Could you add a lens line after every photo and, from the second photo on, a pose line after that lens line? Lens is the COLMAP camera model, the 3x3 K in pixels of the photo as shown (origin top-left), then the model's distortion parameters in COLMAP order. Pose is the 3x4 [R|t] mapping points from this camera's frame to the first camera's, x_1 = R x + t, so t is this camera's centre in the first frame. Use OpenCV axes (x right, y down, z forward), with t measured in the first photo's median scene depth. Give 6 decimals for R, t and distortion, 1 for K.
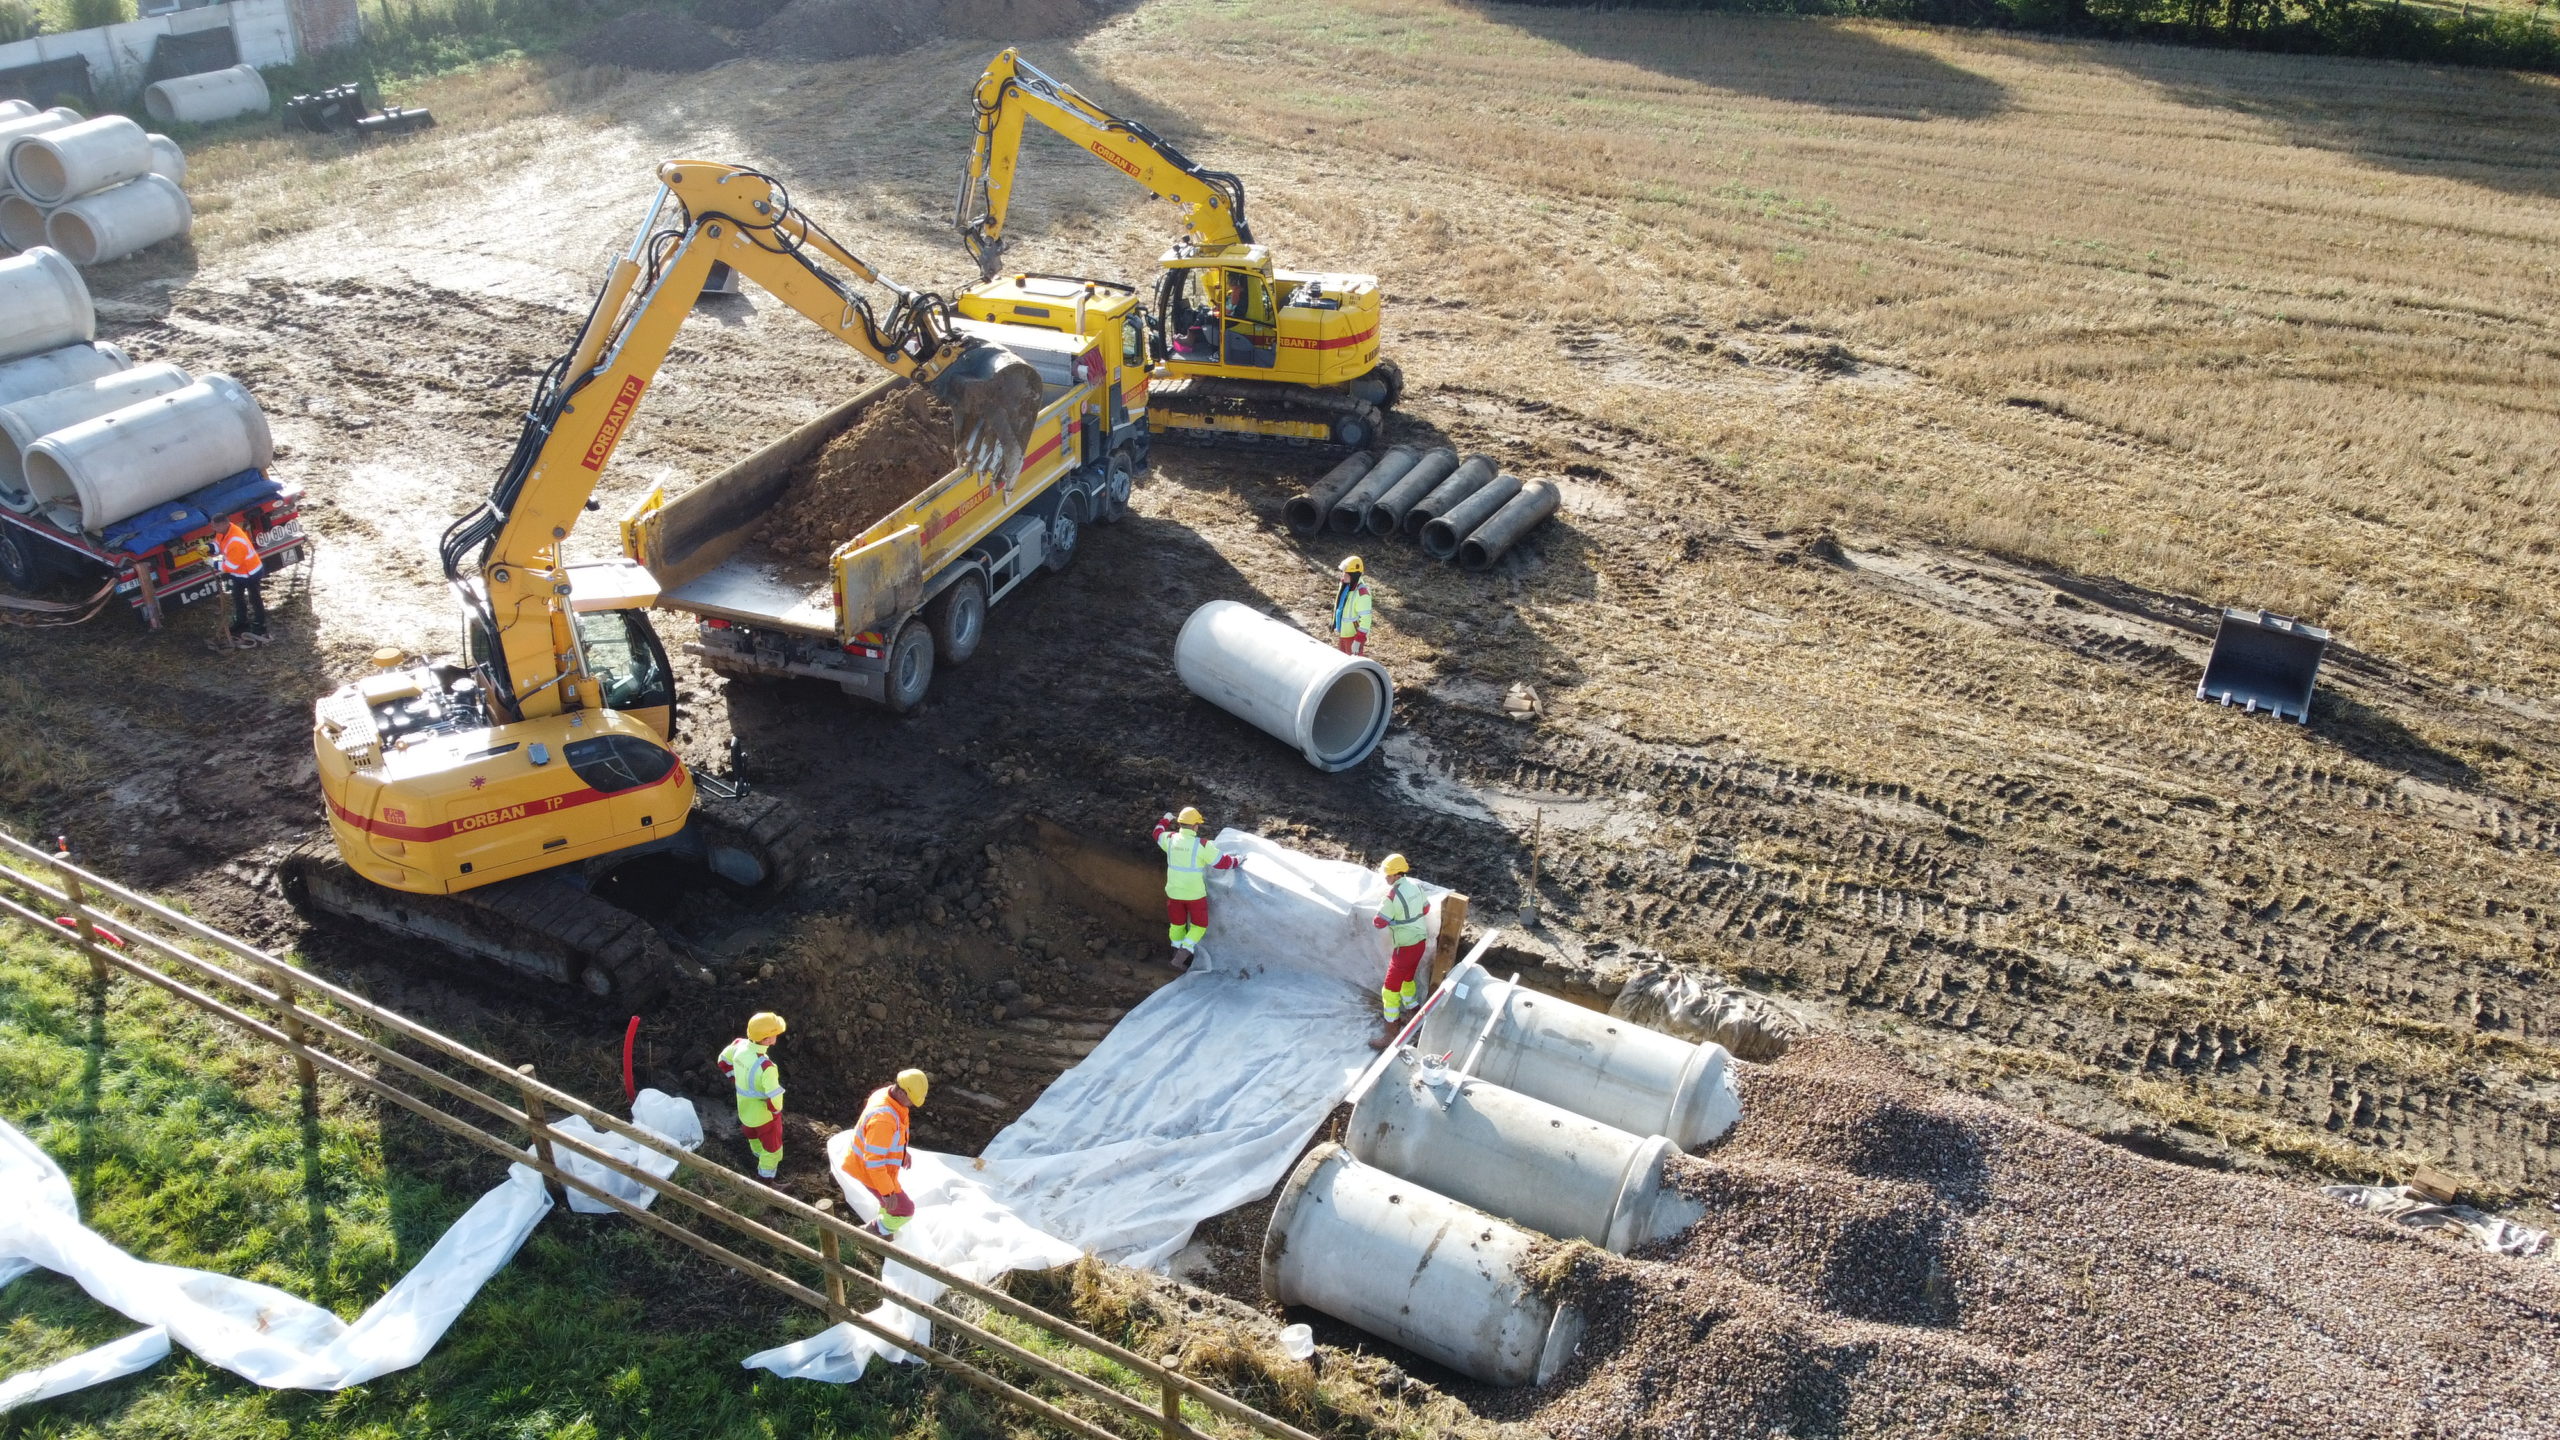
lens RADIAL K [[1956.3, 0, 1280.0], [0, 1956.3, 720.0], [0, 0, 1]] dist [-0.000587, 0.005355]
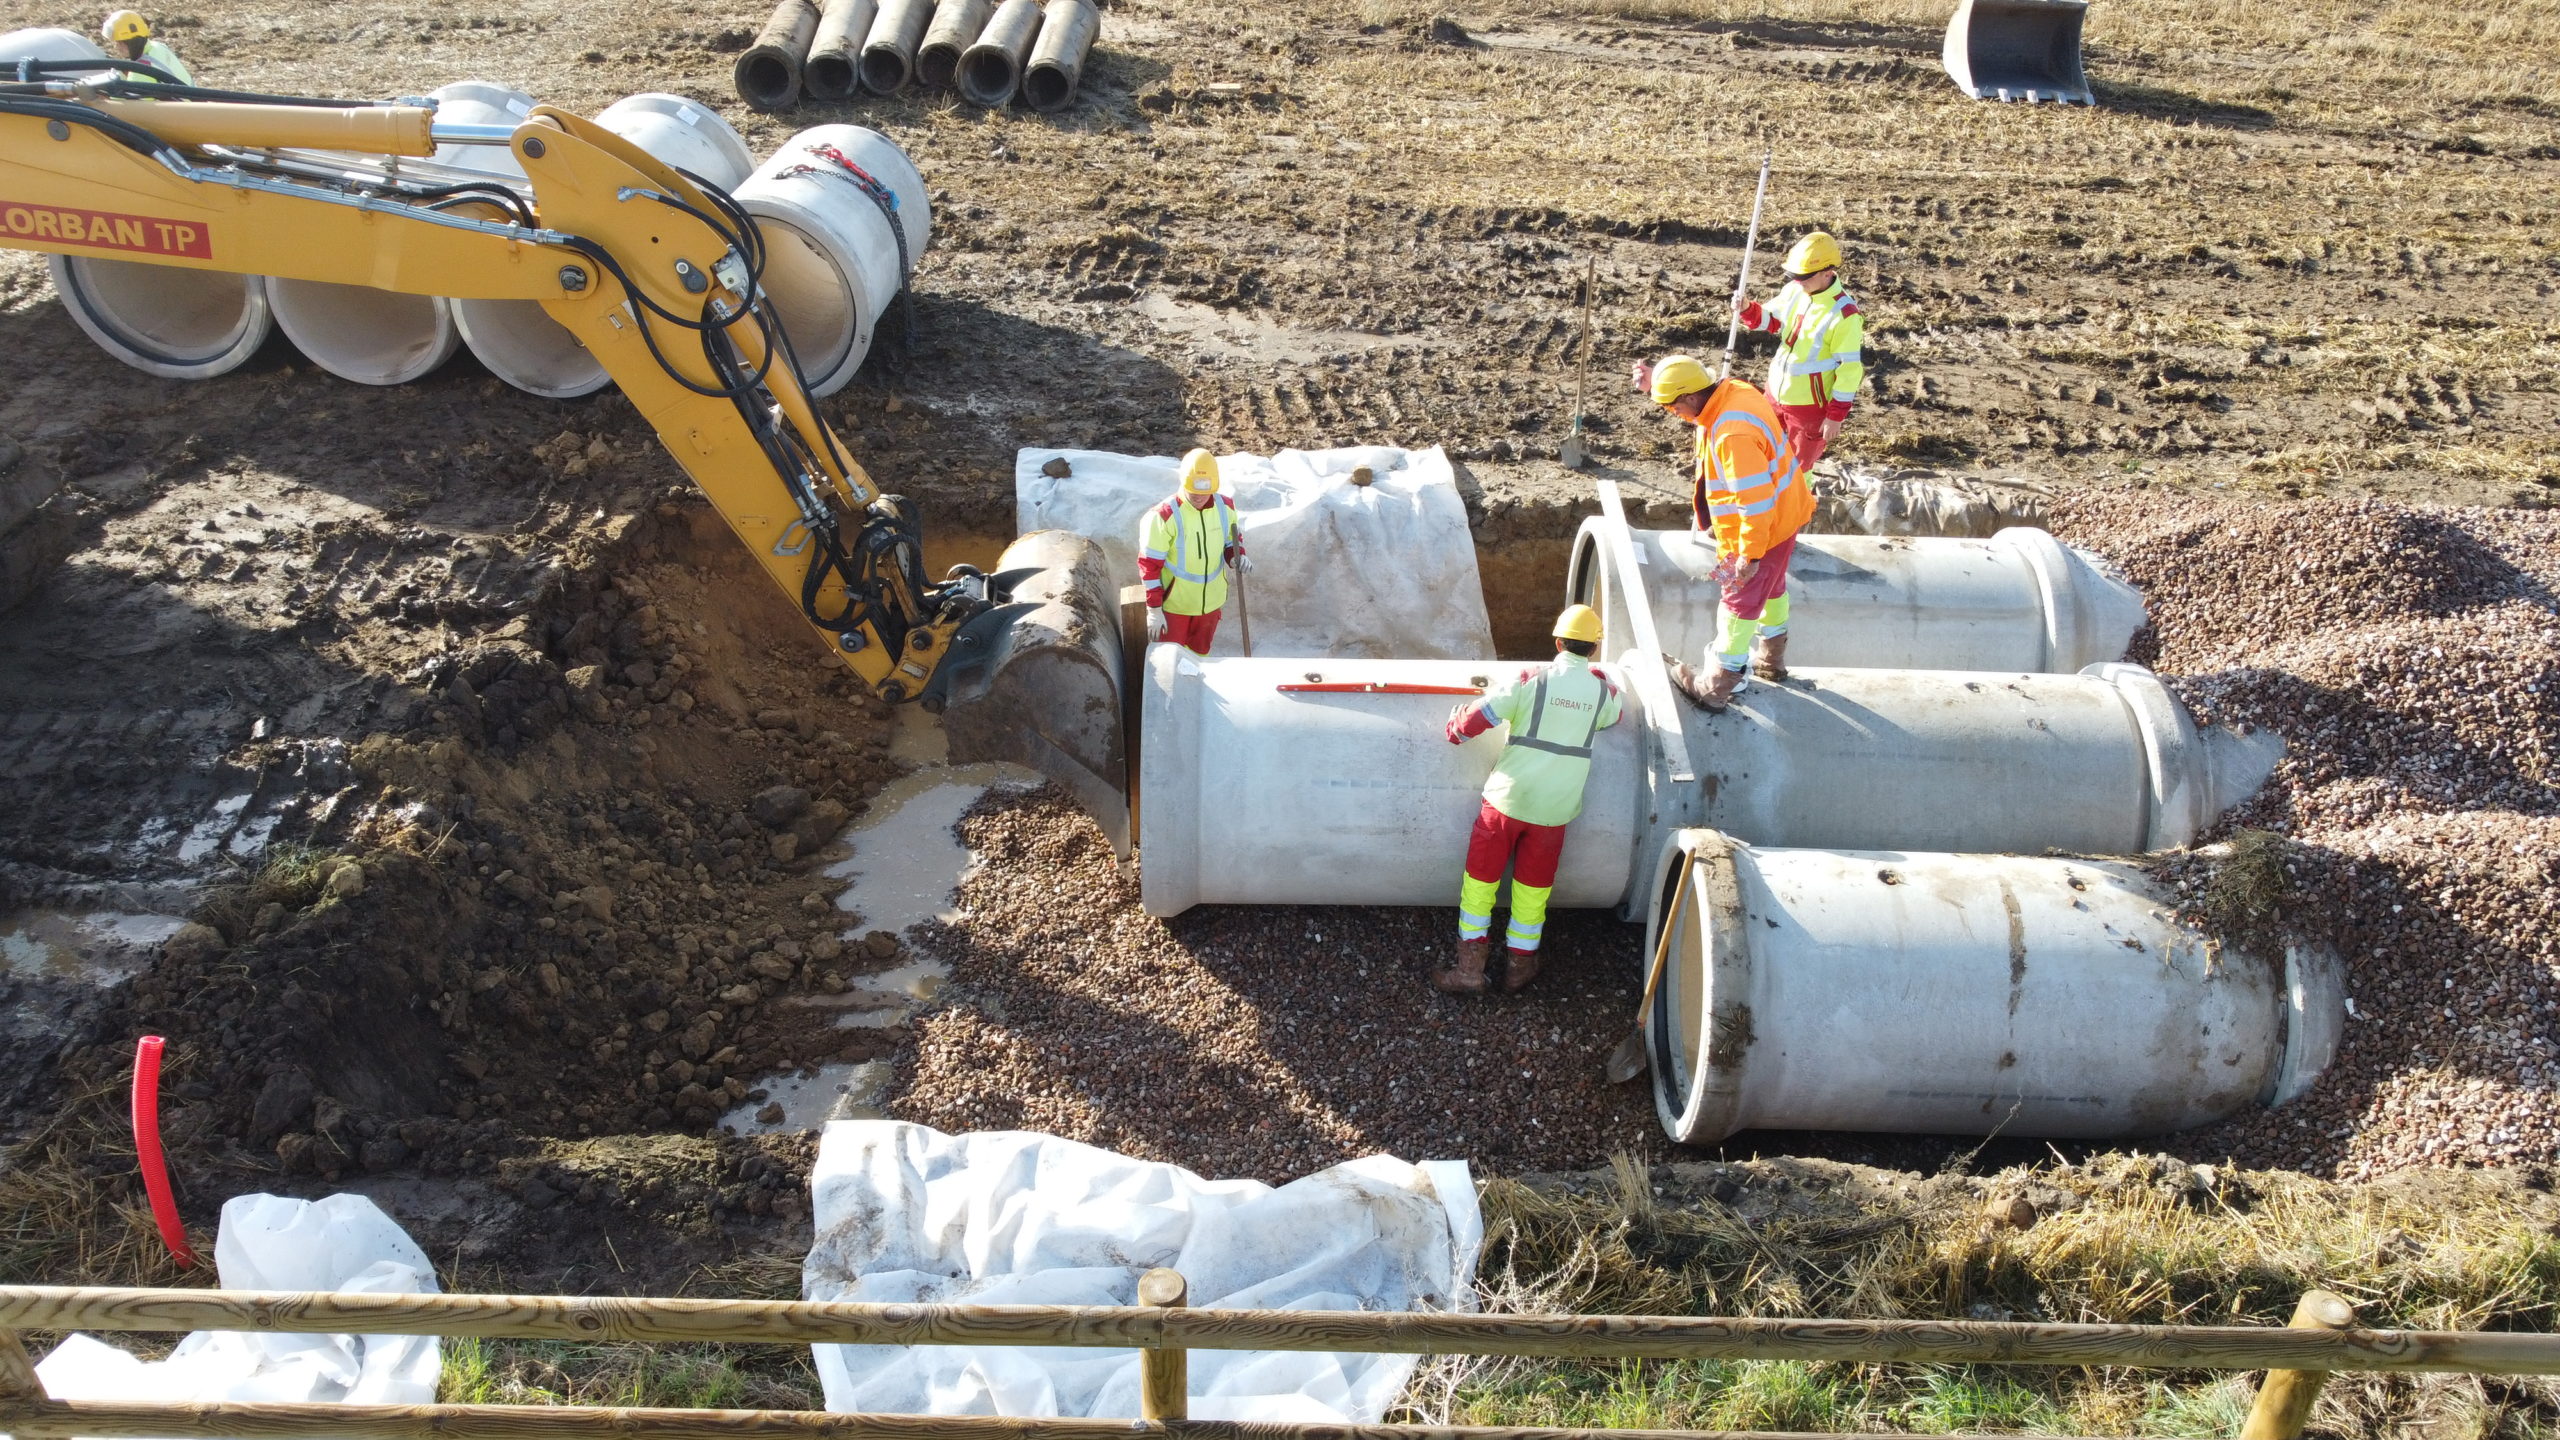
lens RADIAL K [[1956.3, 0, 1280.0], [0, 1956.3, 720.0], [0, 0, 1]] dist [-0.000587, 0.005355]
pose [[0.876374, -0.263834, 0.402940, -0.190983], [0.227489, 0.964162, 0.136530, 0.063661], [-0.424521, -0.027986, 0.904986, 0.397379]]
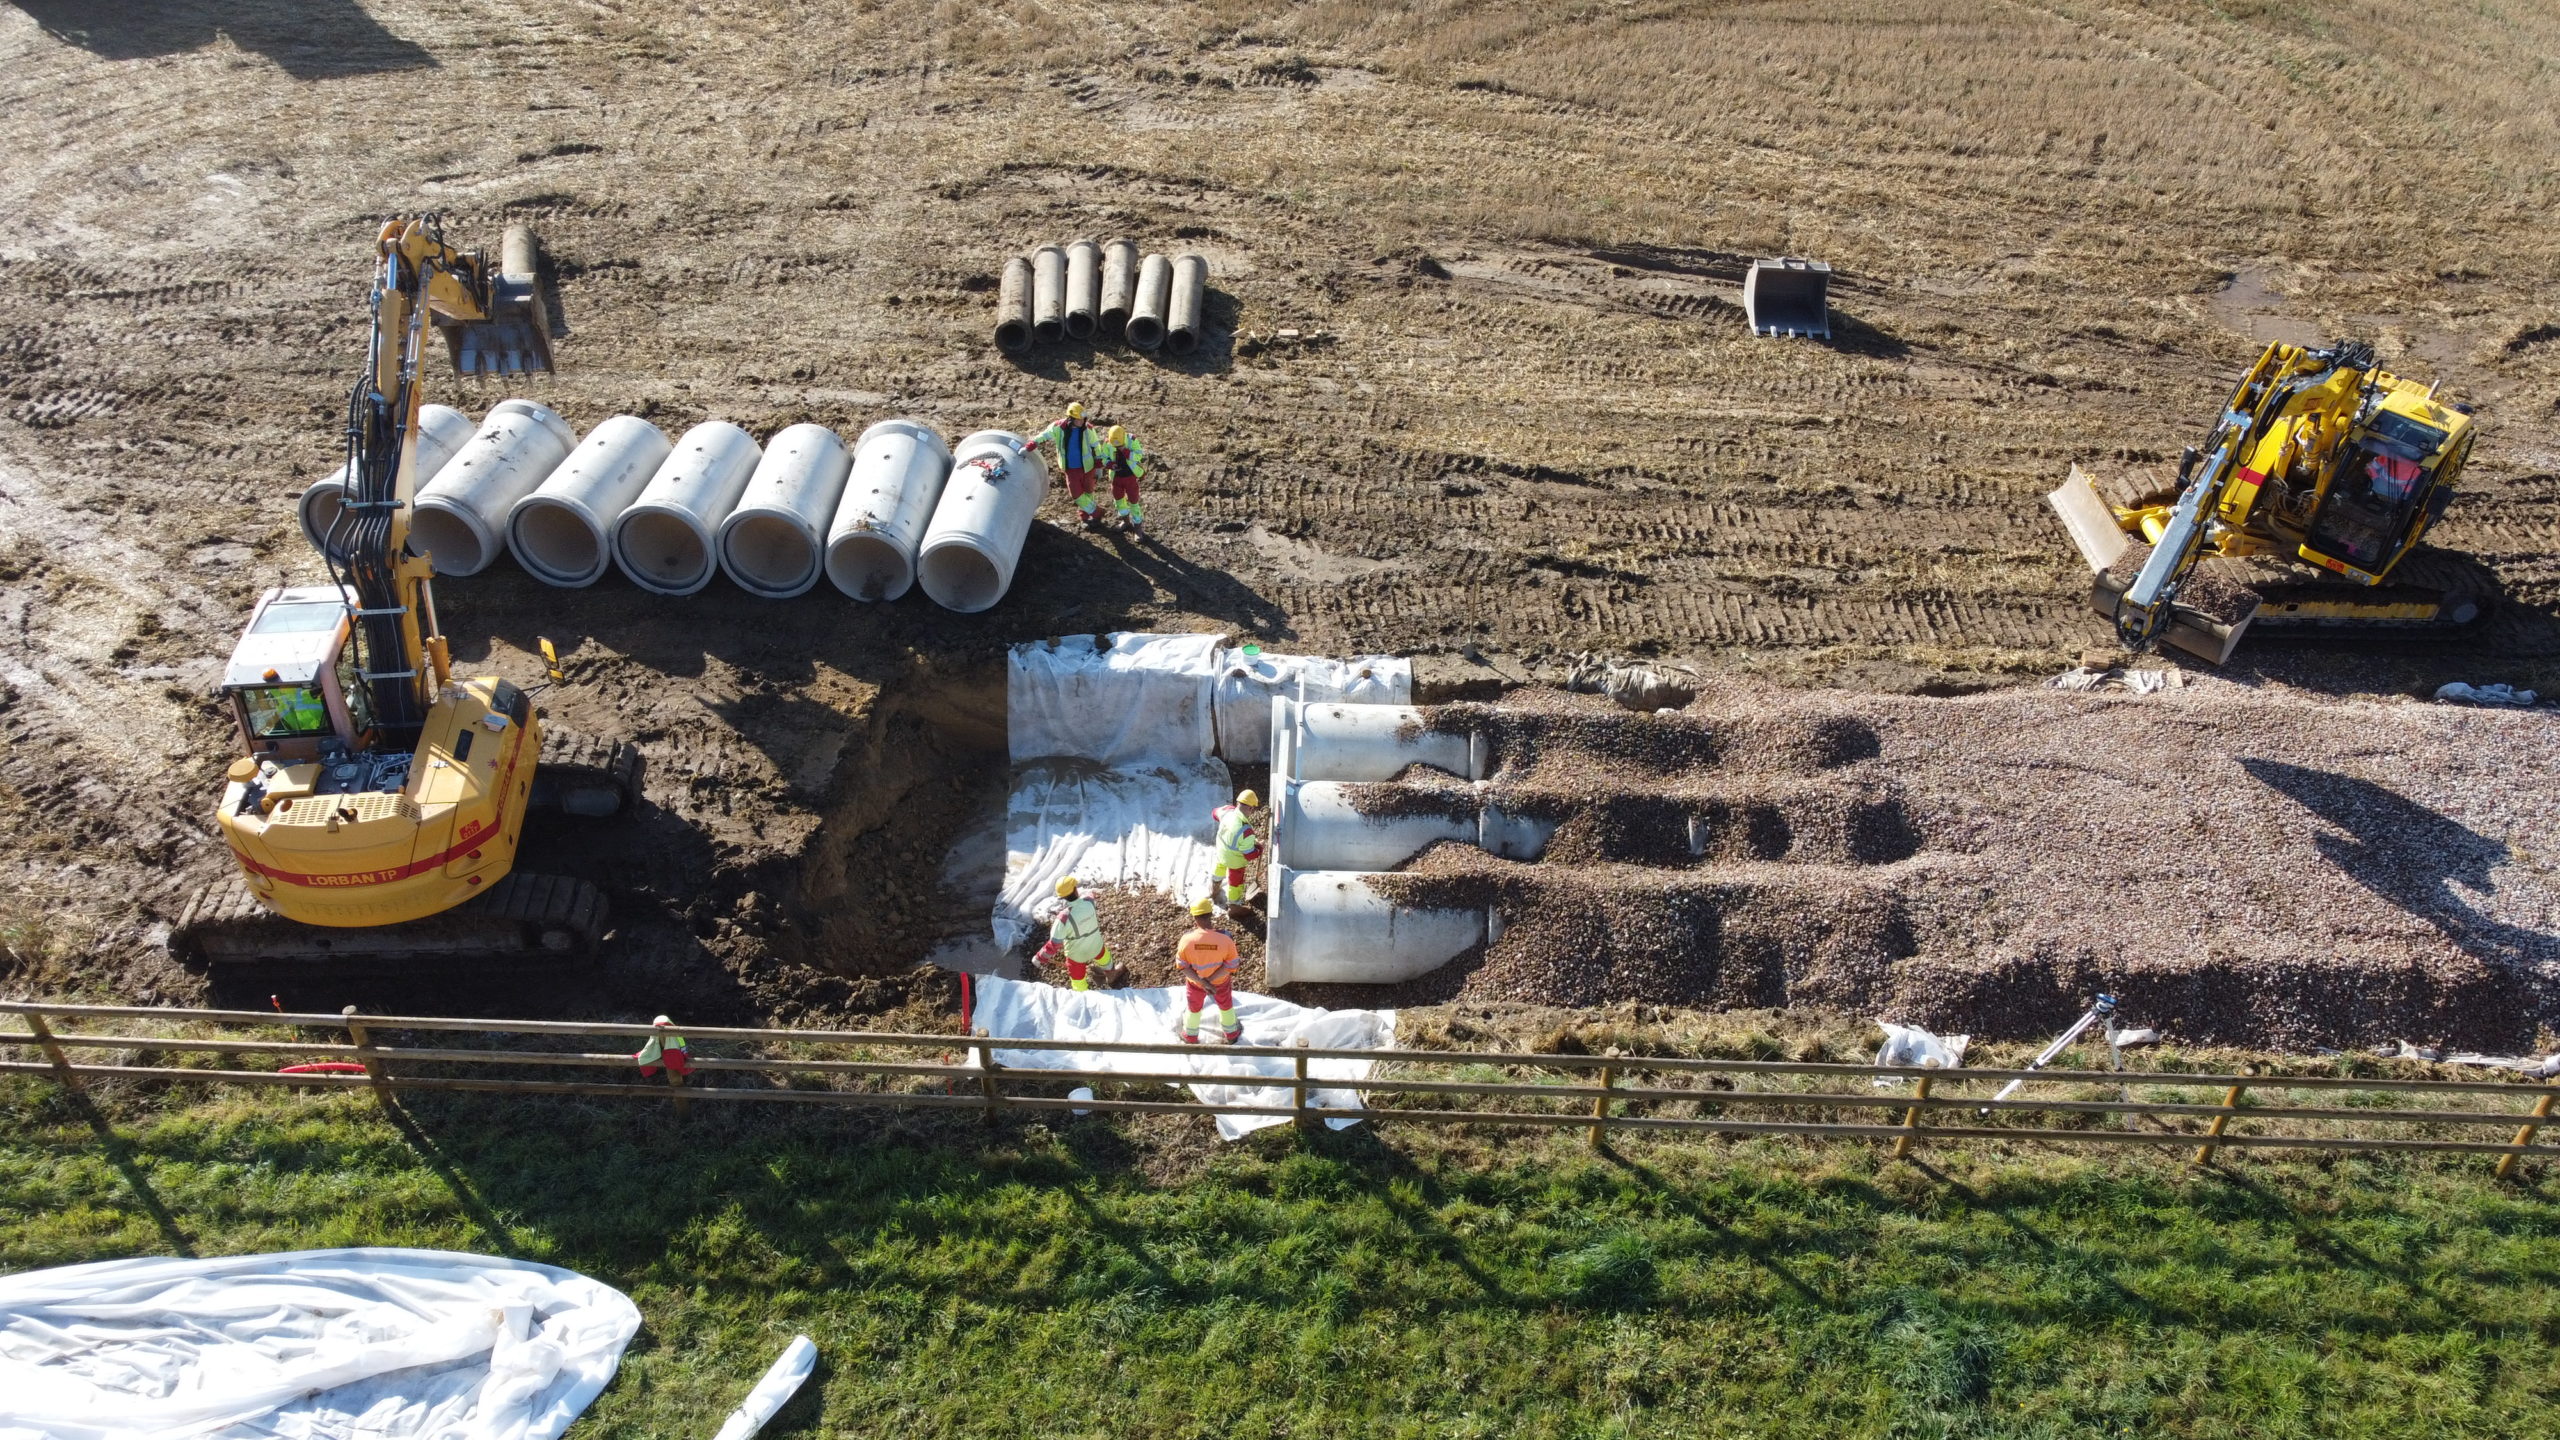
lens RADIAL K [[1956.3, 0, 1280.0], [0, 1956.3, 720.0], [0, 0, 1]] dist [-0.000587, 0.005355]
pose [[0.882362, -0.296055, 0.365771, -0.384386], [0.218754, 0.946261, 0.238196, -0.156731], [-0.416634, -0.130161, 0.899708, -0.081544]]
